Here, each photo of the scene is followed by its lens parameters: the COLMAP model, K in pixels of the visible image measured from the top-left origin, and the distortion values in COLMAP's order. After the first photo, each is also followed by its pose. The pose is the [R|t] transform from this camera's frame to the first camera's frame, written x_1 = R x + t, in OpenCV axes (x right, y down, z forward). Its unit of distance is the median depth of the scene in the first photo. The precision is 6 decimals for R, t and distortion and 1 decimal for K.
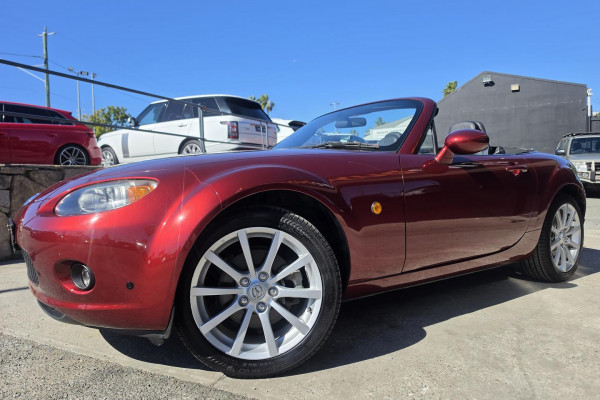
lens RADIAL K [[419.0, 0, 303.9], [0, 419.0, 208.8], [0, 0, 1]] dist [0.038216, -0.039166]
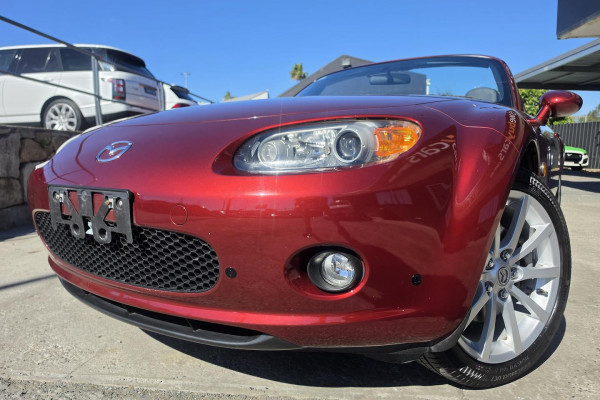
lens RADIAL K [[419.0, 0, 297.9], [0, 419.0, 213.0], [0, 0, 1]] dist [0.038216, -0.039166]
pose [[0.940845, -0.025828, 0.337852, -0.458101], [0.004374, 0.997933, 0.064108, 0.020529], [-0.338809, -0.058838, 0.939013, 0.273530]]
